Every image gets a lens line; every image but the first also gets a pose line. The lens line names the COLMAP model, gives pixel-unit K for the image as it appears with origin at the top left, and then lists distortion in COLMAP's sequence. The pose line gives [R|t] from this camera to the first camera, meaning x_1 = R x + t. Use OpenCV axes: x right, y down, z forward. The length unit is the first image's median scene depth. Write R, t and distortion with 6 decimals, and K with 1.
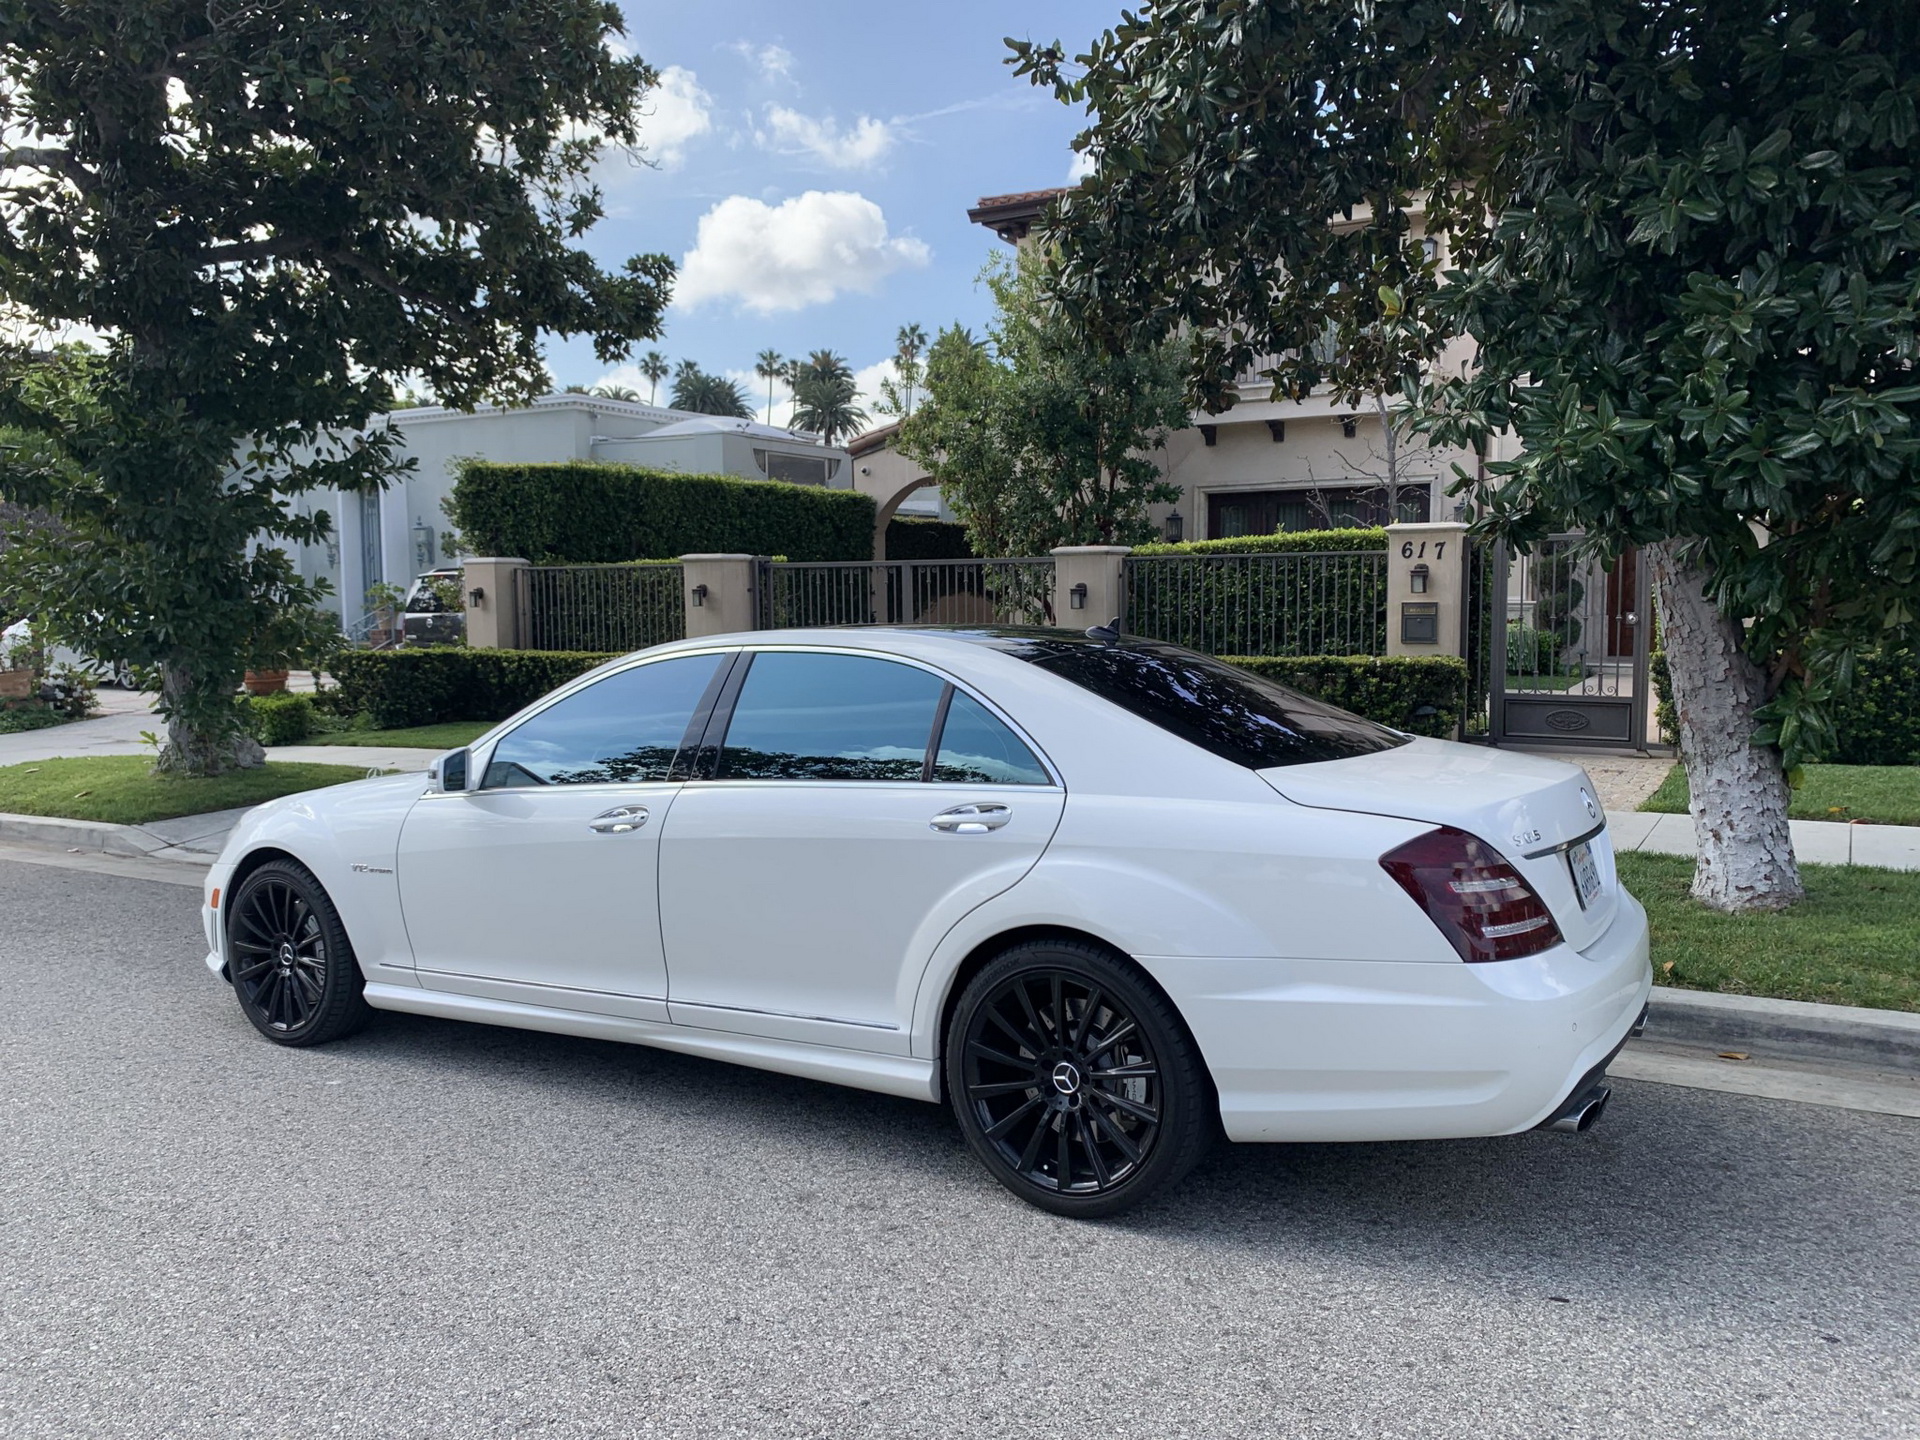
lens RADIAL K [[1461.3, 0, 936.4], [0, 1461.3, 709.0], [0, 0, 1]] dist [0.033716, -0.033886]
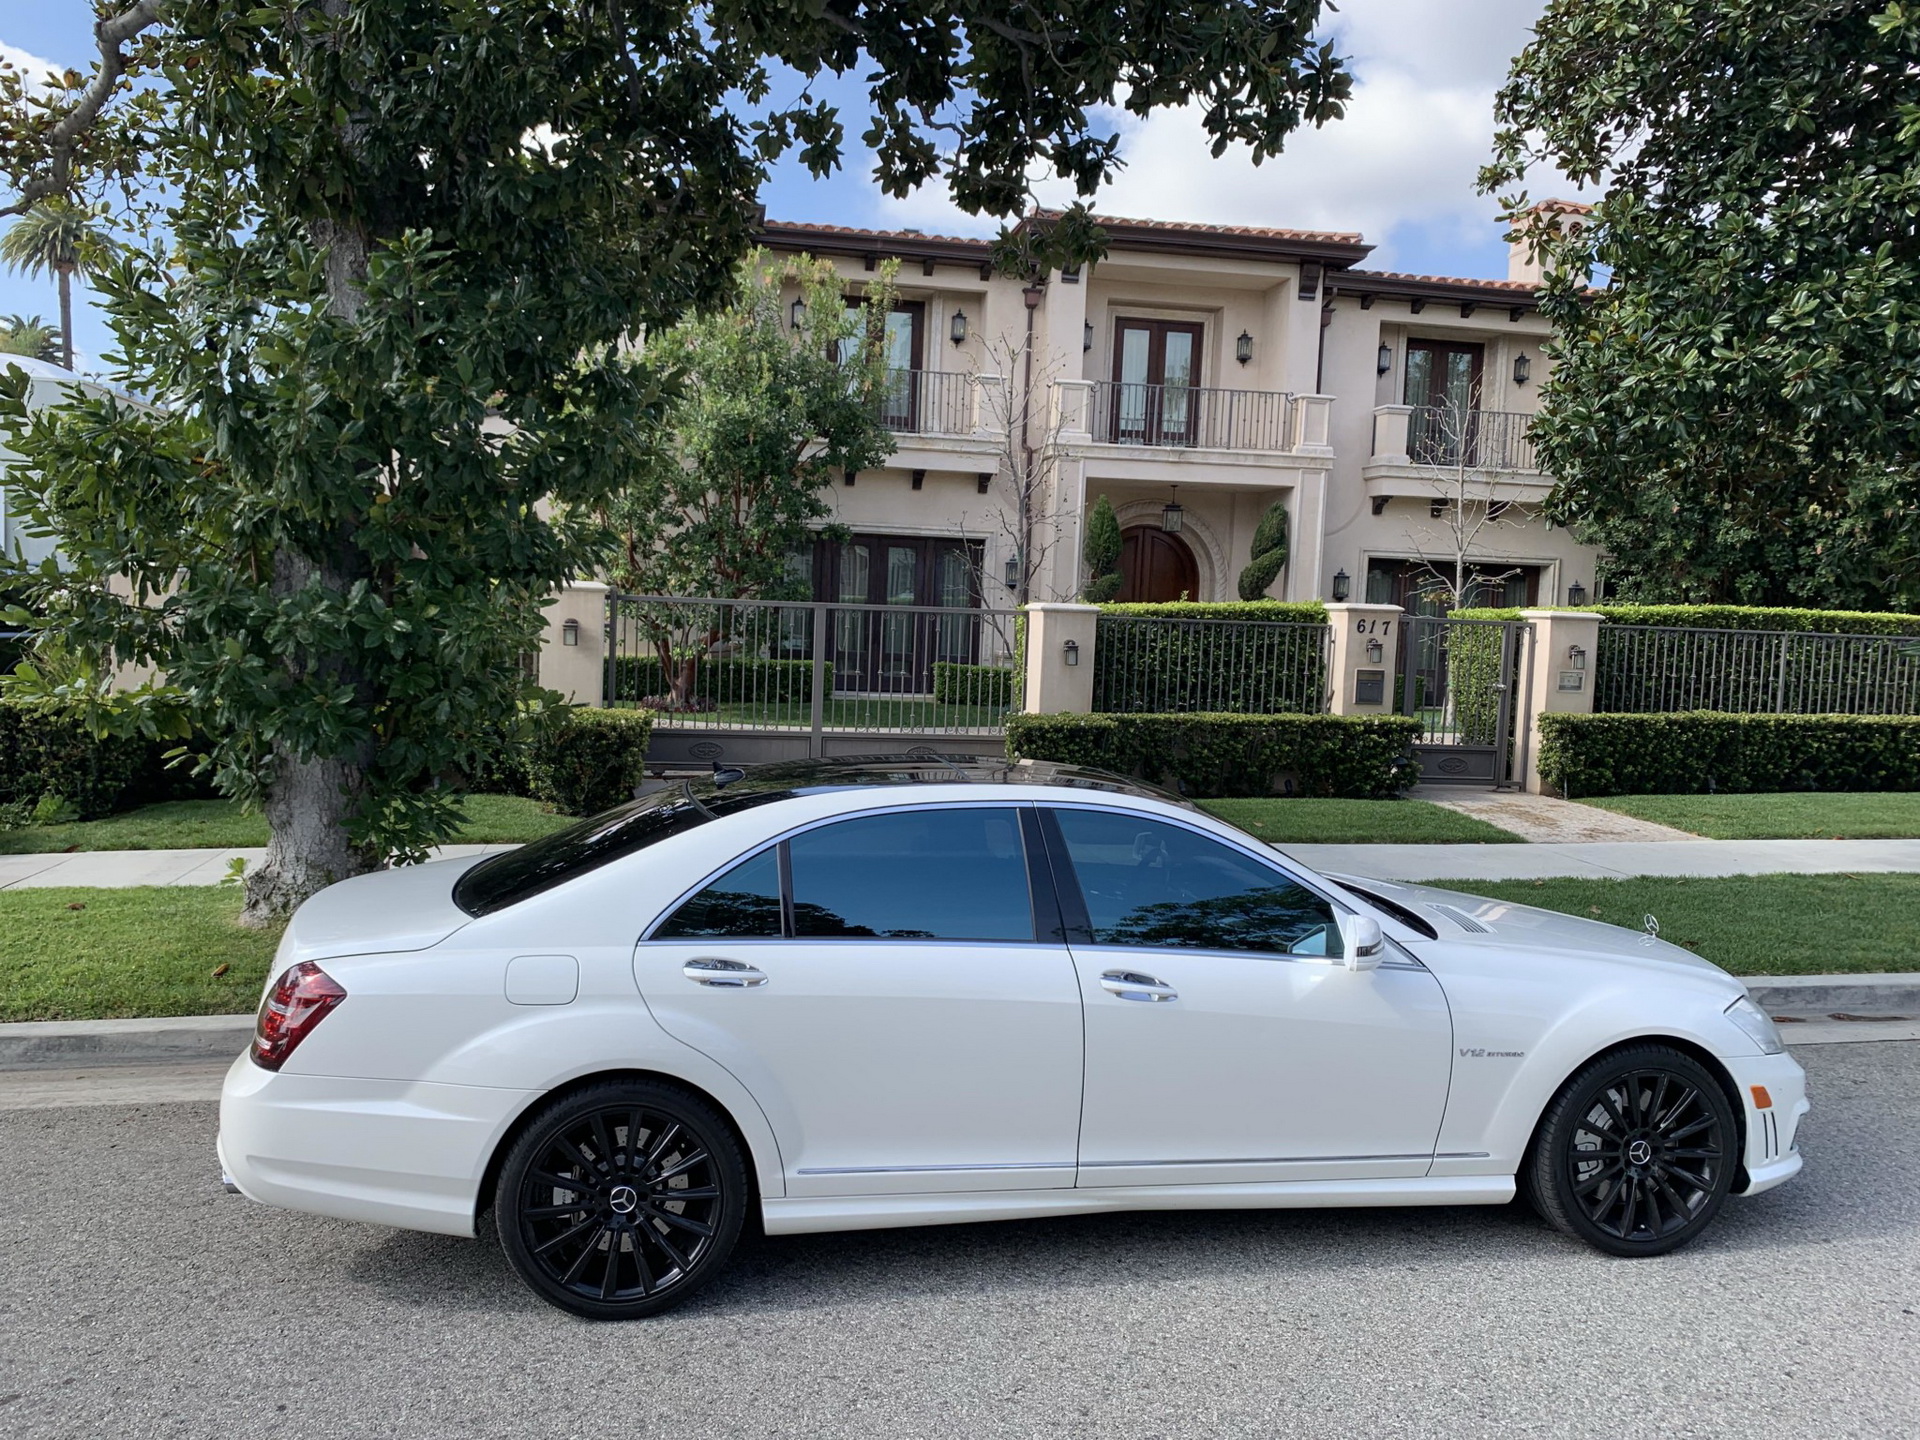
lens RADIAL K [[1461.3, 0, 936.3], [0, 1461.3, 708.6], [0, 0, 1]] dist [0.033716, -0.033886]
pose [[0.745274, -0.008082, 0.666710, -0.664111], [0.008637, 0.999960, 0.002467, -0.042312], [-0.666703, 0.003920, 0.745313, 0.305355]]
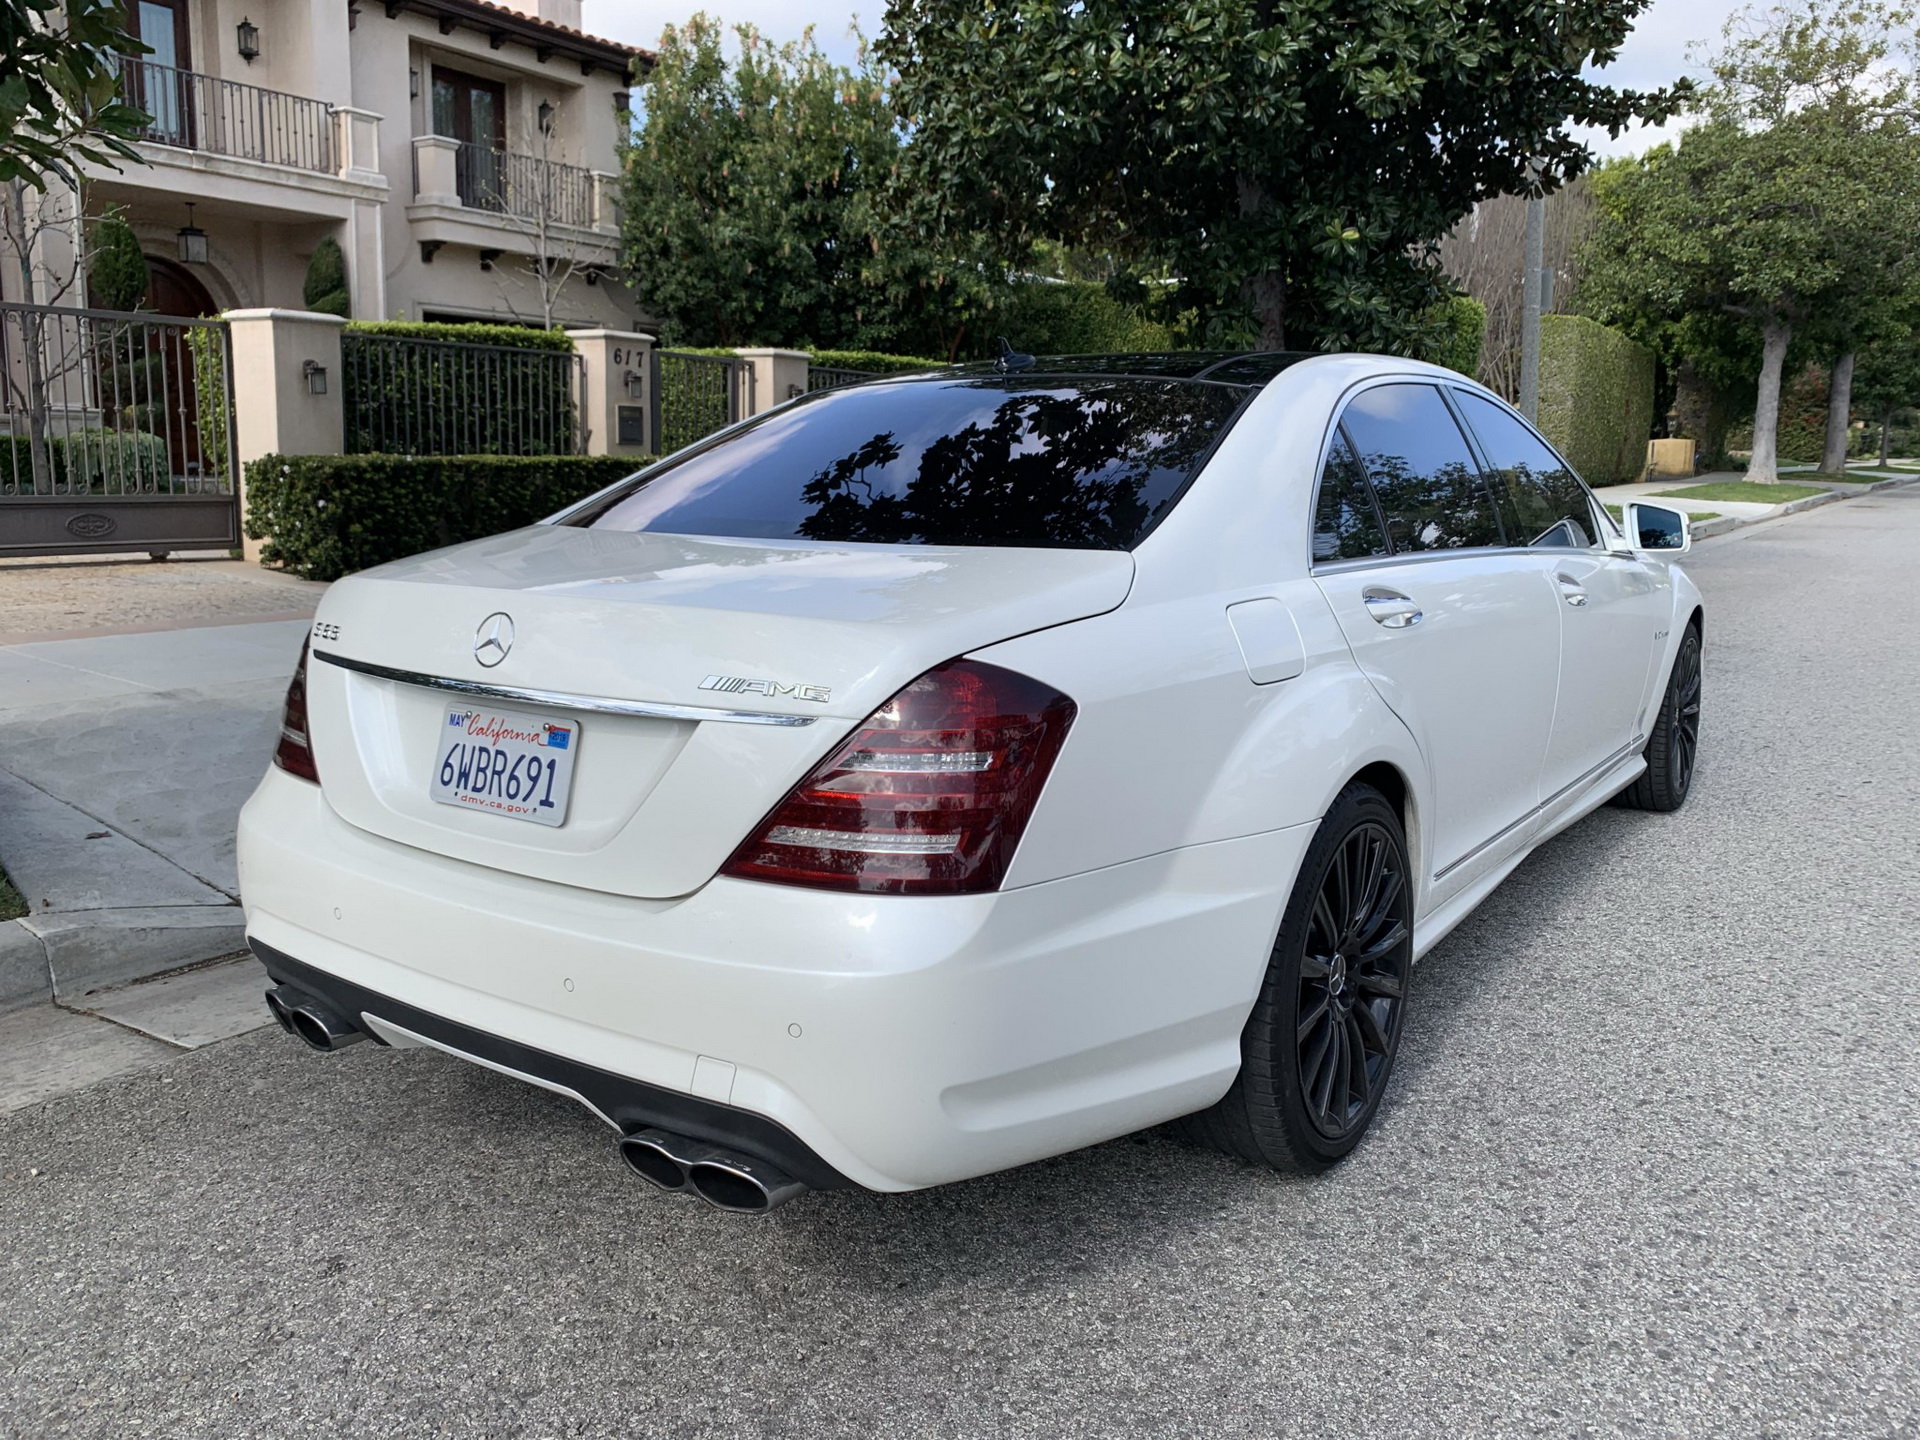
lens RADIAL K [[1461.3, 0, 959.4], [0, 1461.3, 701.4], [0, 0, 1]] dist [0.033716, -0.033886]
pose [[0.058837, -0.154520, 0.986236, -0.697221], [0.055100, 0.986944, 0.151344, -0.006049], [-0.996746, 0.045437, 0.066582, 0.620500]]
